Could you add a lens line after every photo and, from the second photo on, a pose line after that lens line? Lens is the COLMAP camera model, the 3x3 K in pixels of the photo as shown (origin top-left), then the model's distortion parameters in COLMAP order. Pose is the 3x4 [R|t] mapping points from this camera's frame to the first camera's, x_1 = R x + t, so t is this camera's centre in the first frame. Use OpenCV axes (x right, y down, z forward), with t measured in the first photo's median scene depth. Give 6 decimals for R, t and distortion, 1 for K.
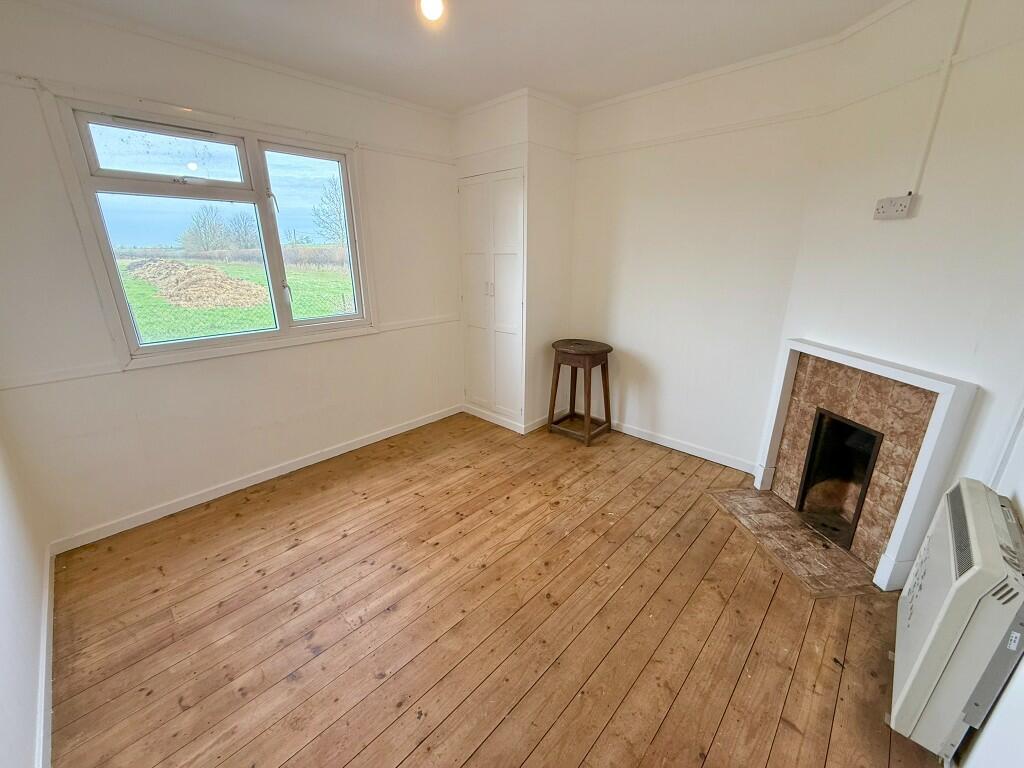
lens RADIAL K [[406.1, 0, 512.0], [0, 406.1, 384.0], [0, 0, 1]] dist [-0.000105, 0.000022]
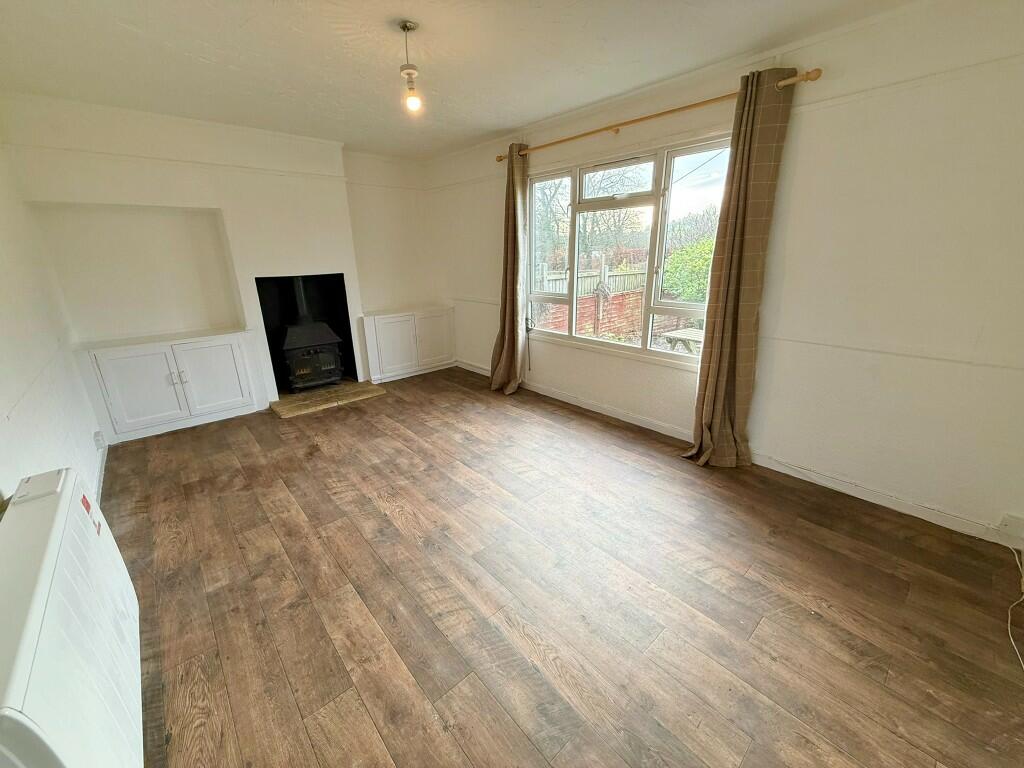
lens RADIAL K [[406.1, 0, 512.0], [0, 406.1, 384.0], [0, 0, 1]] dist [-0.000105, 0.000022]
pose [[-0.078660, 0.310902, -0.947181, 0.830024], [-0.283315, 0.903976, 0.320249, -0.238699], [0.955796, 0.293541, 0.016977, 0.780840]]
